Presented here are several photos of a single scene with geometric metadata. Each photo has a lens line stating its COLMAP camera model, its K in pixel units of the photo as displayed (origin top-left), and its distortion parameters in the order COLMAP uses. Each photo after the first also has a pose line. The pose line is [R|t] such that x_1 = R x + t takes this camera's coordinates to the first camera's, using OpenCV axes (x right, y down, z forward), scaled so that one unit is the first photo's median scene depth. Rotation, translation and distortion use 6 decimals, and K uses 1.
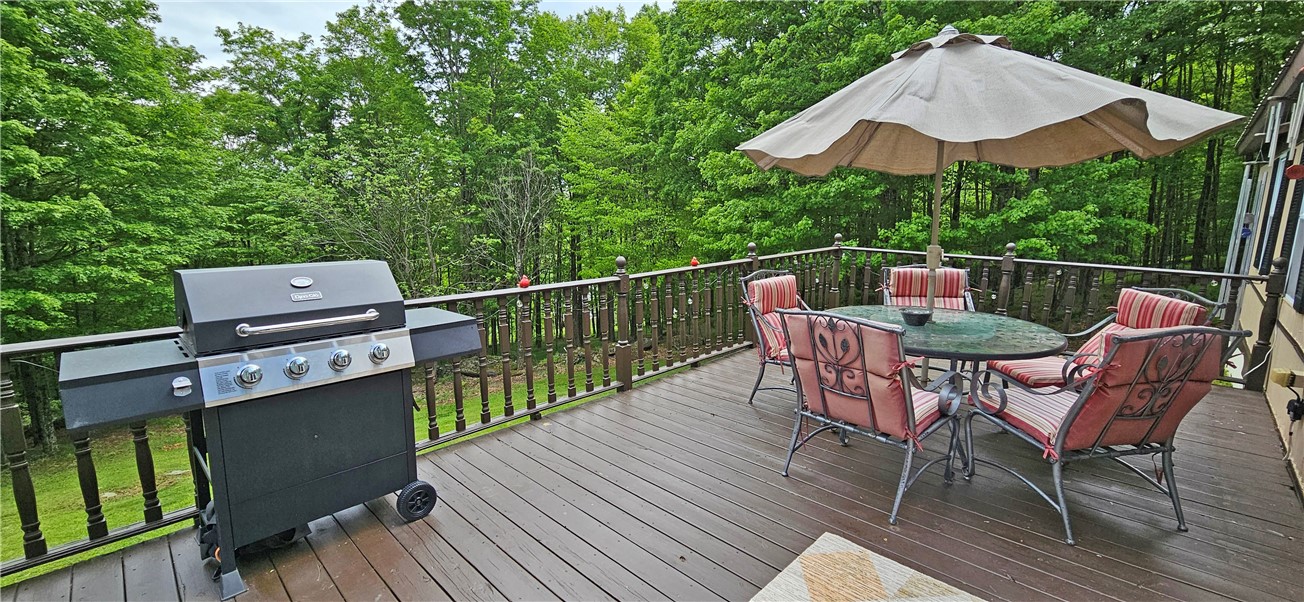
lens RADIAL K [[538.0, 0, 646.9], [0, 538.0, 299.1], [0, 0, 1]] dist [-0.003975, -0.000452]
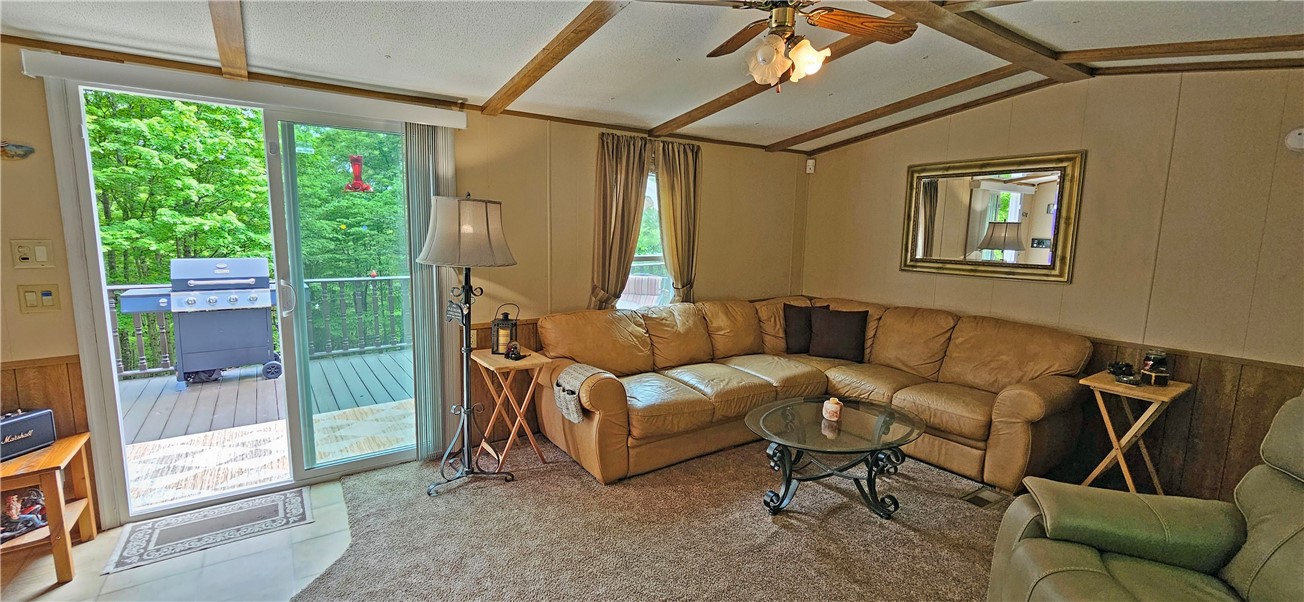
lens RADIAL K [[538.0, 0, 646.9], [0, 538.0, 299.1], [0, 0, 1]] dist [-0.003975, -0.000452]
pose [[0.984815, 0.034997, -0.170045, 0.242936], [-0.039866, 0.998885, -0.025304, 0.015155], [0.168970, 0.031699, 0.985111, -0.150839]]
